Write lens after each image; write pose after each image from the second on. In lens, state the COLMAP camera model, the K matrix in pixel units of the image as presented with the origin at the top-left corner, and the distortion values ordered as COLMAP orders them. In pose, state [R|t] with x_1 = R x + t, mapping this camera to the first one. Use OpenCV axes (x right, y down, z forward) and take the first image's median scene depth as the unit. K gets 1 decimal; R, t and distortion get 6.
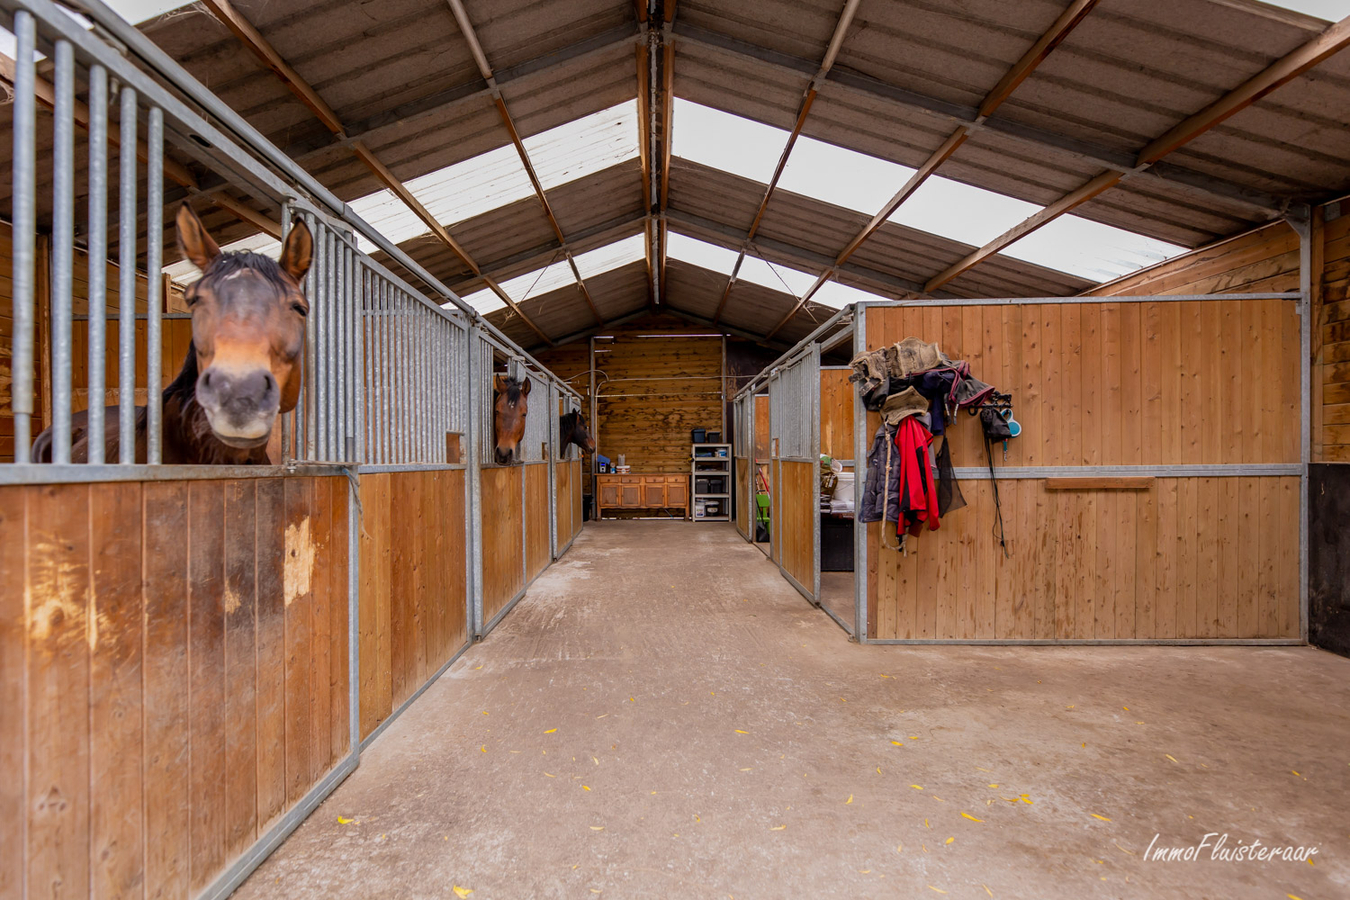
lens RADIAL K [[564.6, 0, 678.6], [0, 564.6, 456.3], [0, 0, 1]] dist [-0.000884, 0.000067]
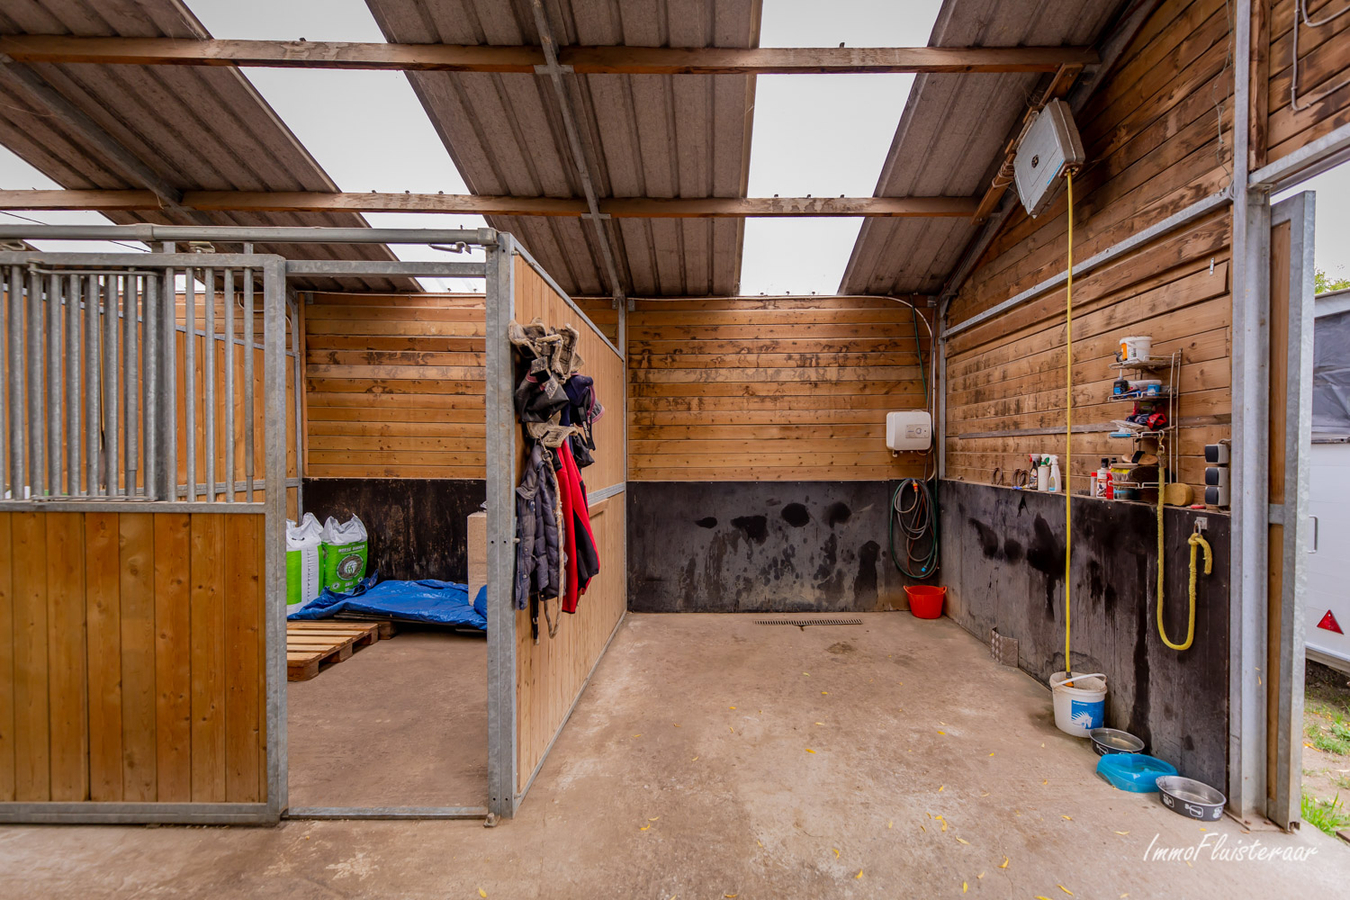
lens RADIAL K [[564.6, 0, 680.0], [0, 564.6, 458.4], [0, 0, 1]] dist [-0.000884, 0.000067]
pose [[0.021318, 0.000923, 0.999772, -0.280126], [-0.002252, 0.999997, -0.000875, -0.044701], [-0.999770, -0.002233, 0.021320, 0.866113]]
